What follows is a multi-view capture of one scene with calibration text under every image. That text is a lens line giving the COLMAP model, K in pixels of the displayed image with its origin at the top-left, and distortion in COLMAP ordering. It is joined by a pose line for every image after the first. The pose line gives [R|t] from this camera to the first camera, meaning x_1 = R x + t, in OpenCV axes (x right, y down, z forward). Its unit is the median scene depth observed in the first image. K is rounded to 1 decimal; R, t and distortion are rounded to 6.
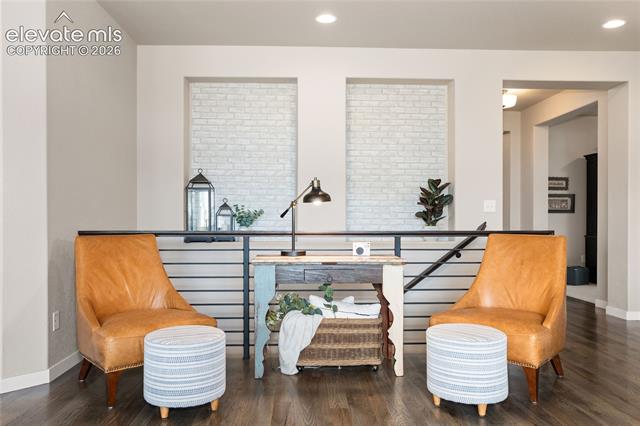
lens RADIAL K [[507.6, 0, 317.1], [0, 507.6, 216.0], [0, 0, 1]] dist [0.001512, 0.002185]
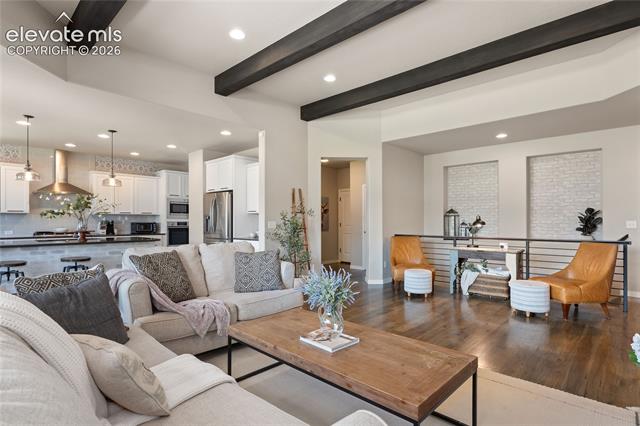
lens RADIAL K [[337.0, 0, 319.9], [0, 337.0, 219.3], [0, 0, 1]] dist [0.002910, 0.000507]
pose [[0.707489, -0.004871, -0.706708, 0.558098], [0.001854, 0.999986, -0.005037, -0.045688], [0.706722, 0.002253, 0.707487, -0.611451]]
